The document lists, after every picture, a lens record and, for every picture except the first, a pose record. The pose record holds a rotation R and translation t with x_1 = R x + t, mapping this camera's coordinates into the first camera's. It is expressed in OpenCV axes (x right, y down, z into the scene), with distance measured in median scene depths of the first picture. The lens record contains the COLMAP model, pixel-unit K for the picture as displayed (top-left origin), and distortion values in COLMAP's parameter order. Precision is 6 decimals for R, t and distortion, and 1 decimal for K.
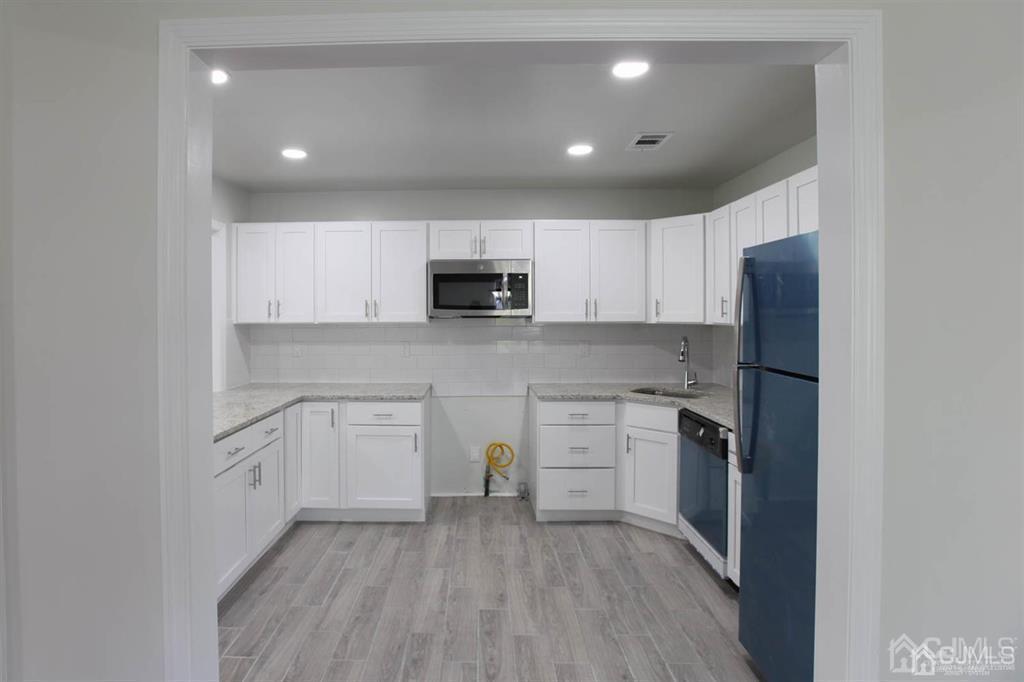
lens RADIAL K [[496.5, 0, 511.0], [0, 496.5, 321.1], [0, 0, 1]] dist [-0.000467, 0.000336]
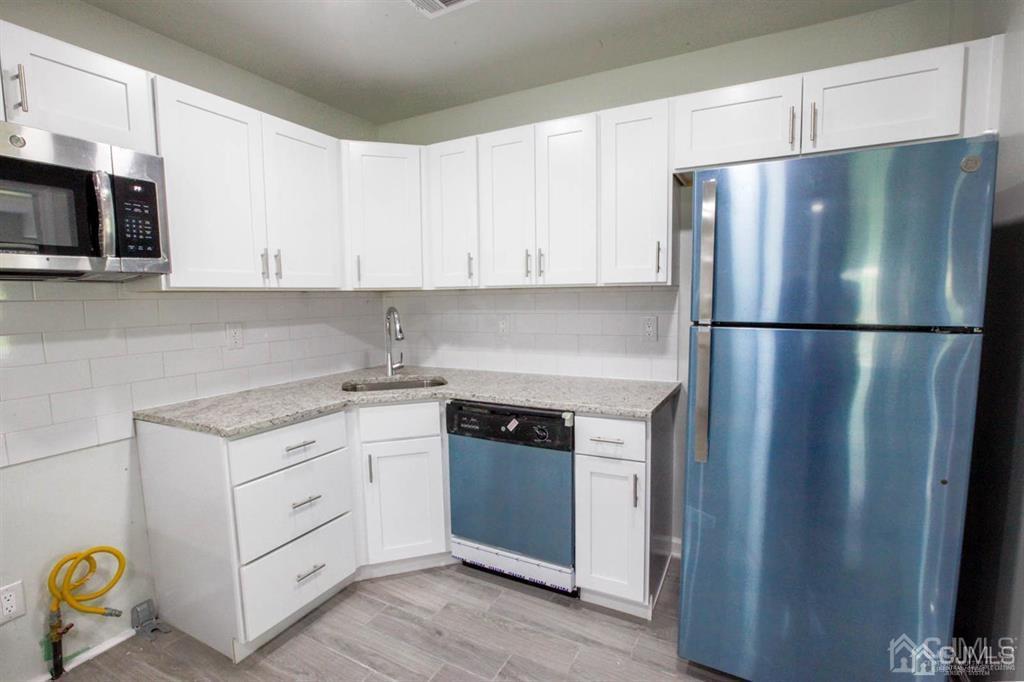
lens RADIAL K [[470.5, 0, 512.0], [0, 470.5, 341.0], [0, 0, 1]] dist [-0.014643, 0.000498]
pose [[0.532829, -0.091167, 0.841298, -0.173357], [0.022627, 0.995359, 0.093531, 0.020129], [-0.845921, -0.030800, 0.532419, 0.485184]]
